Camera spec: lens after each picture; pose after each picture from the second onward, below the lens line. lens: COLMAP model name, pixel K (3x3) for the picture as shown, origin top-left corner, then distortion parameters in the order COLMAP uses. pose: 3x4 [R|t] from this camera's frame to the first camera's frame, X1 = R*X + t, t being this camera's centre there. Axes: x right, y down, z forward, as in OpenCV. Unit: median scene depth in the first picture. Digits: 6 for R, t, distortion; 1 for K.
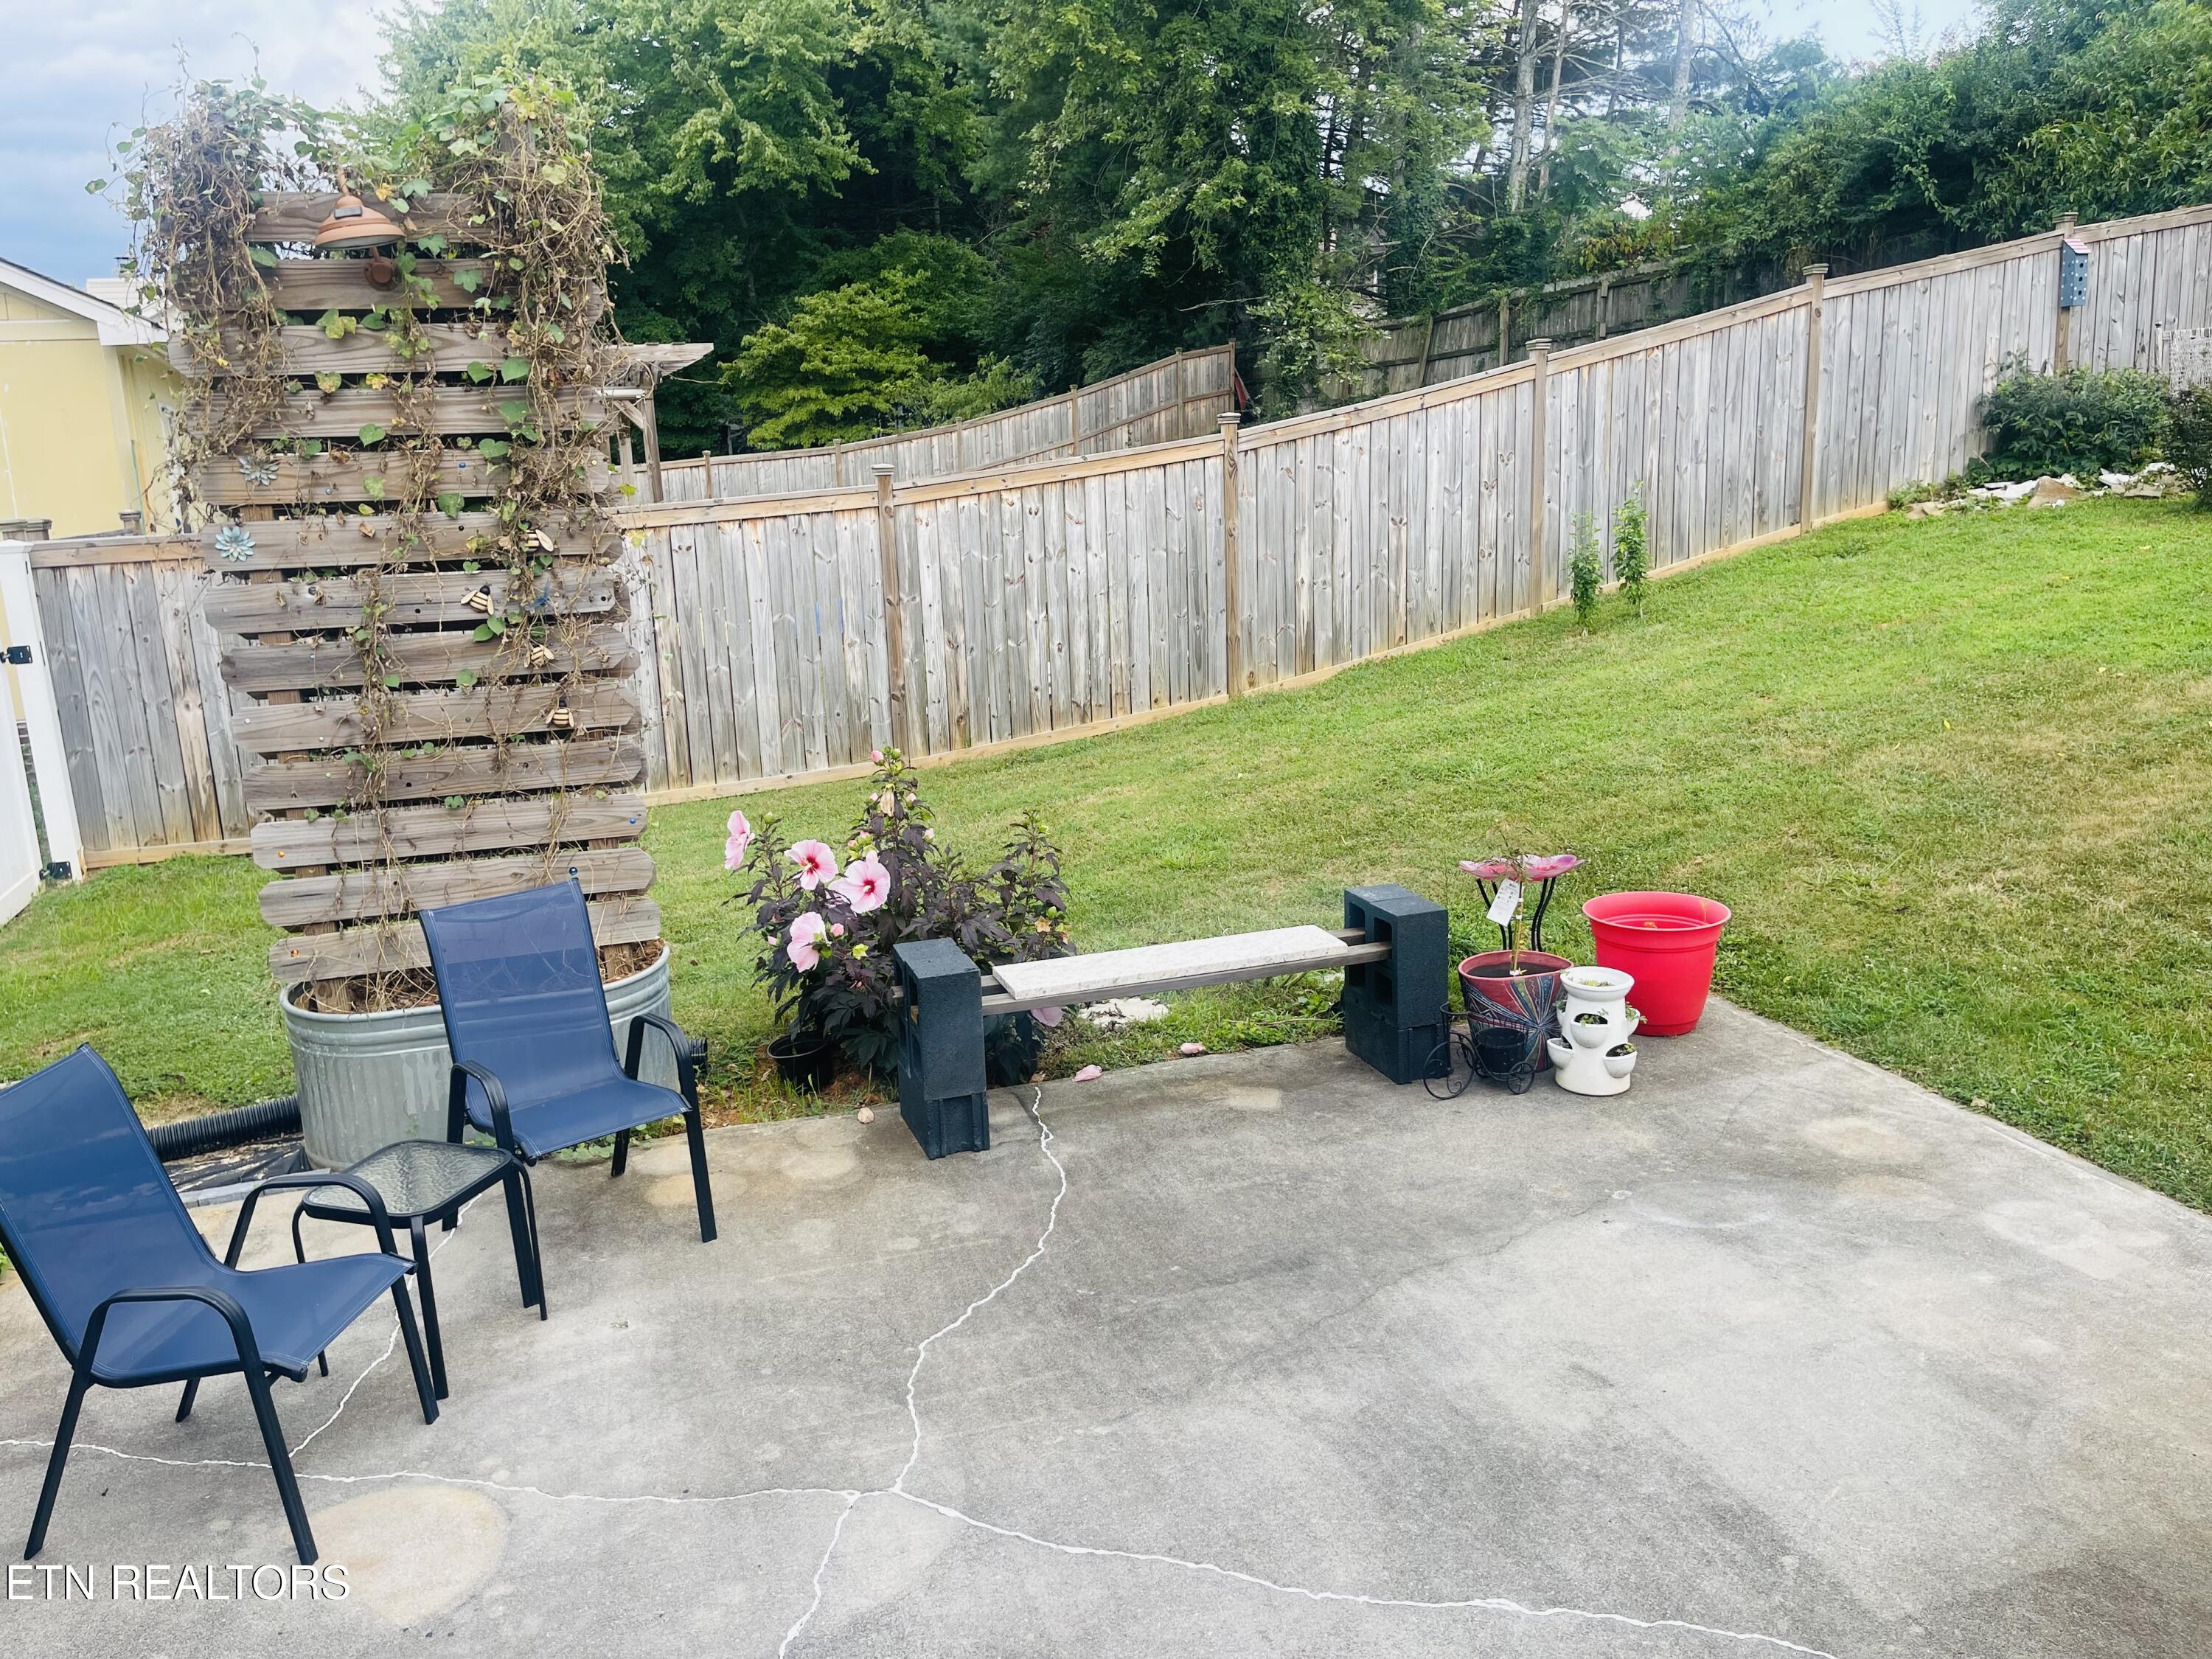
lens RADIAL K [[1671.7, 0, 1100.1], [0, 1671.7, 842.5], [0, 0, 1]] dist [0.089734, -0.113851]
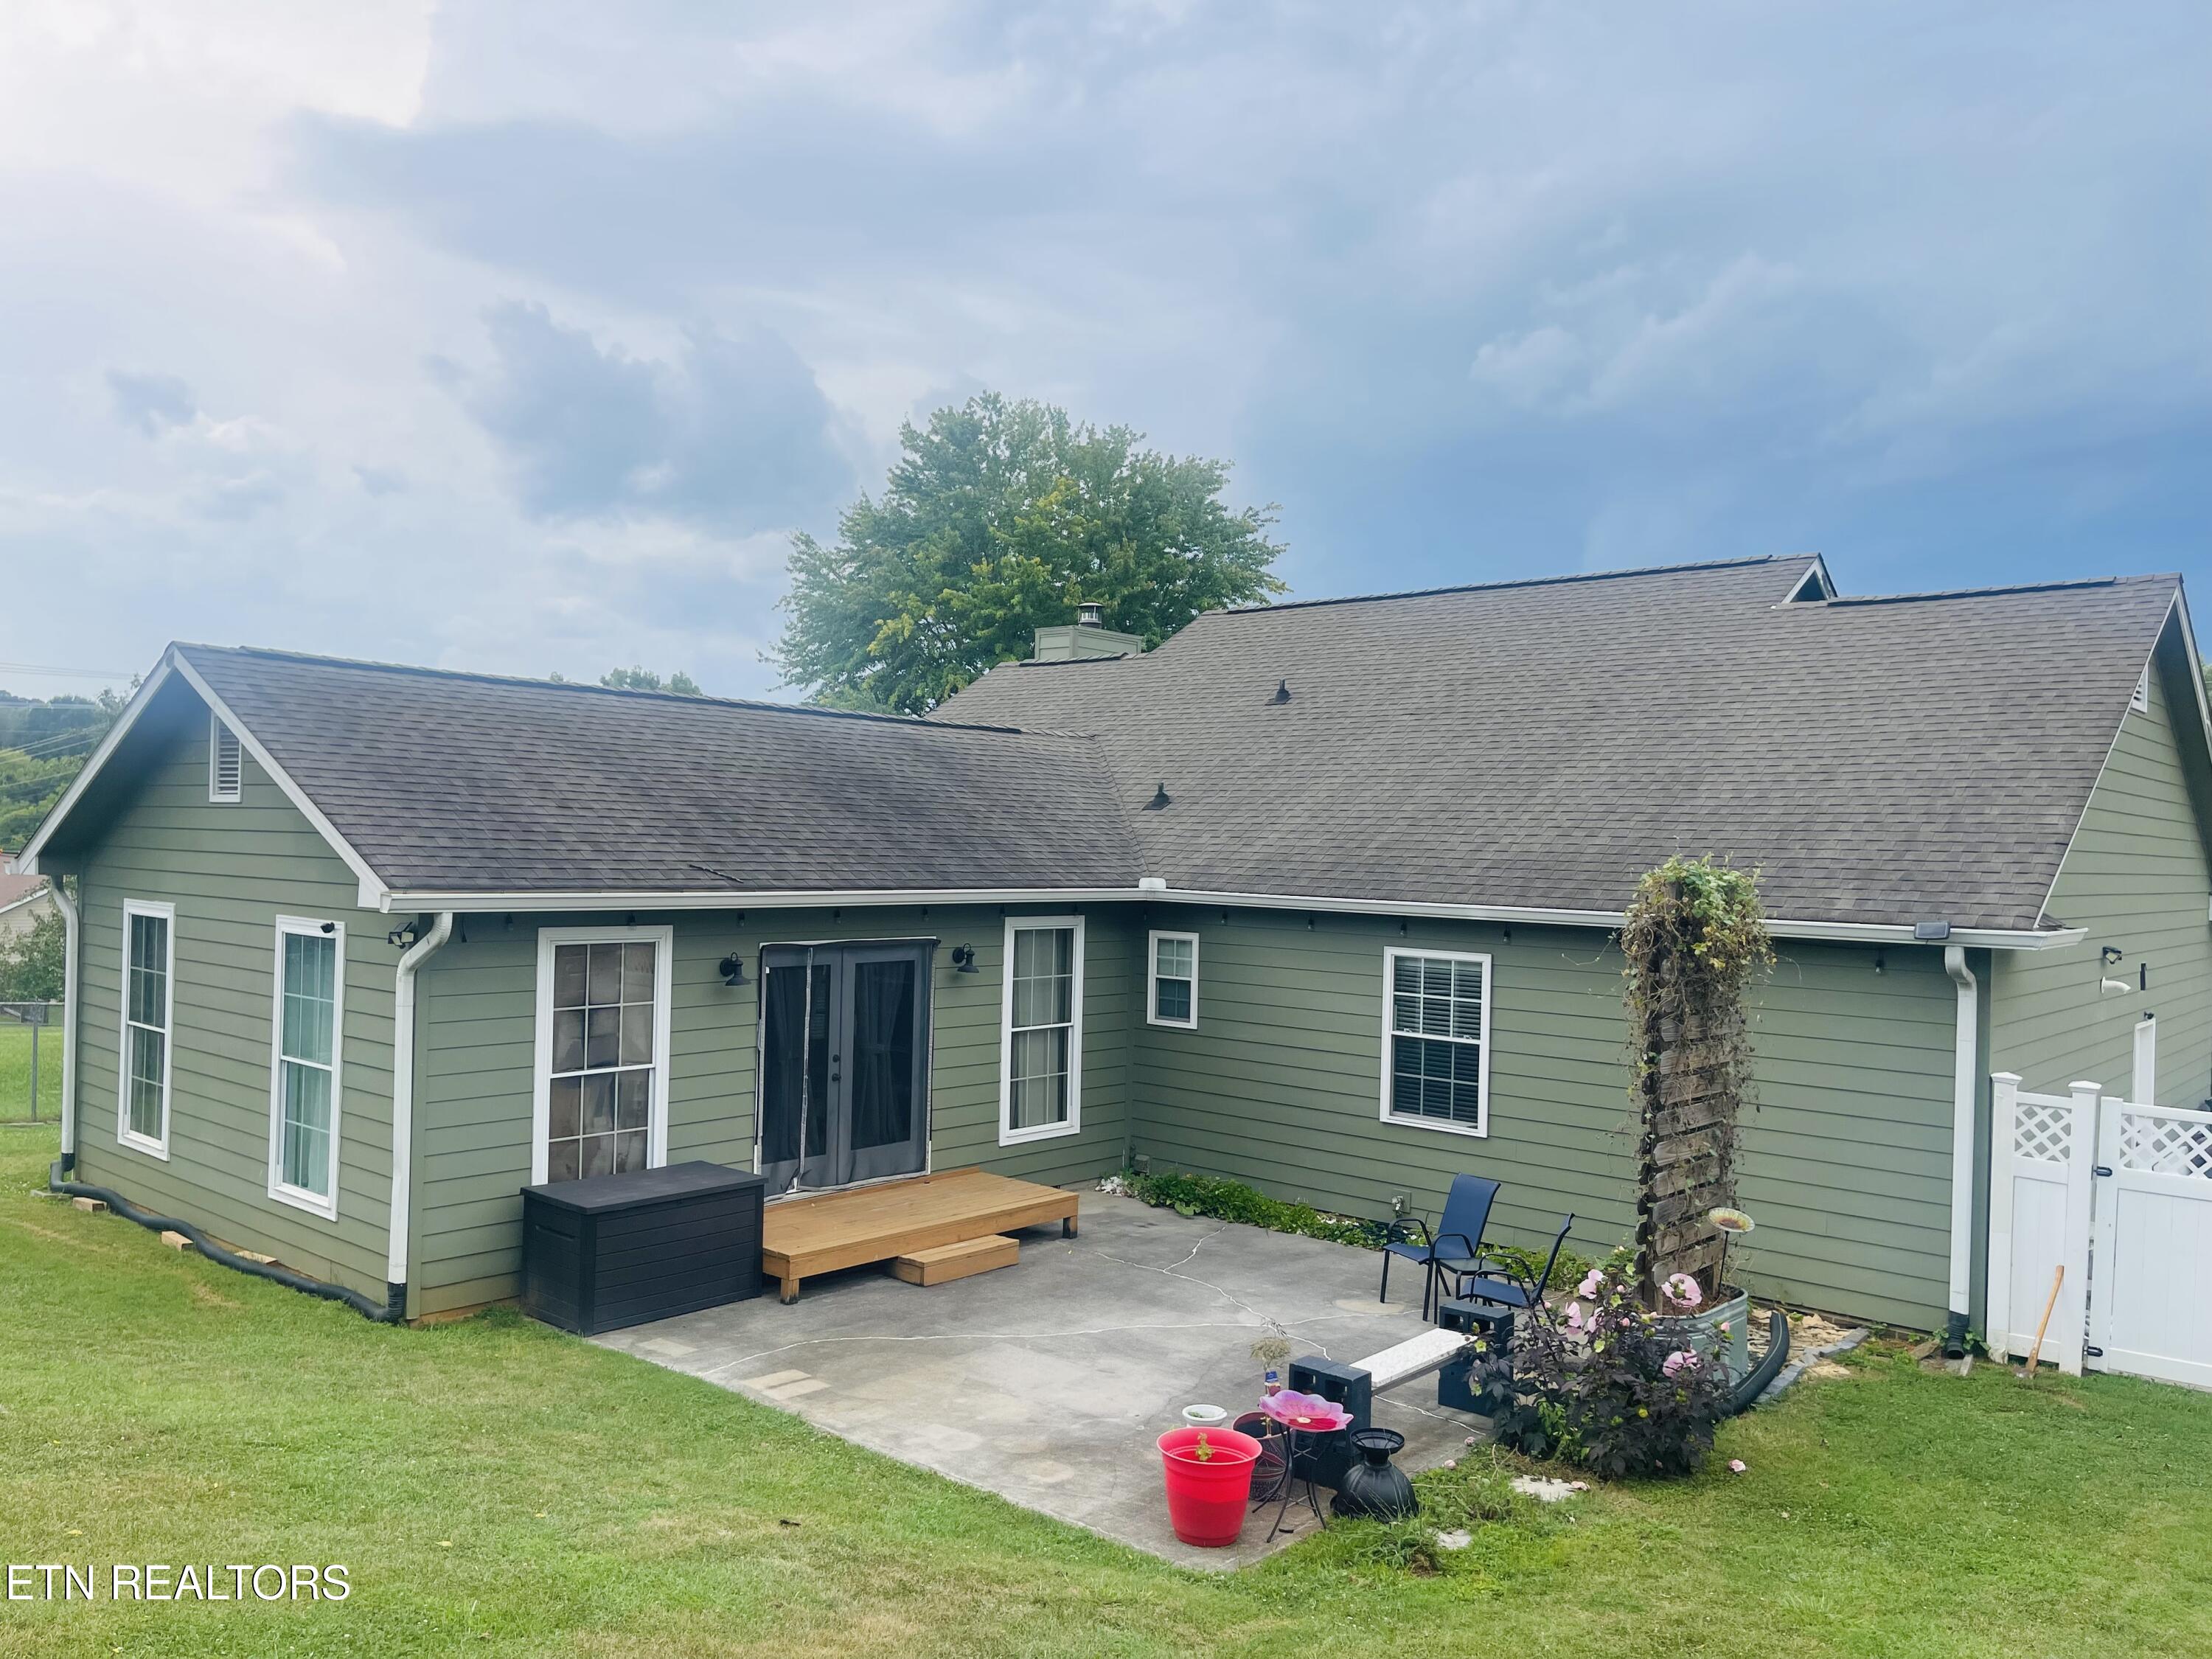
lens RADIAL K [[1671.7, 0, 1100.1], [0, 1671.7, 842.5], [0, 0, 1]] dist [0.089734, -0.113851]
pose [[-0.852377, 0.017041, -0.522649, 1.585881], [-0.109978, 0.971273, 0.211030, -1.009108], [0.511231, 0.237357, -0.826017, 2.827179]]
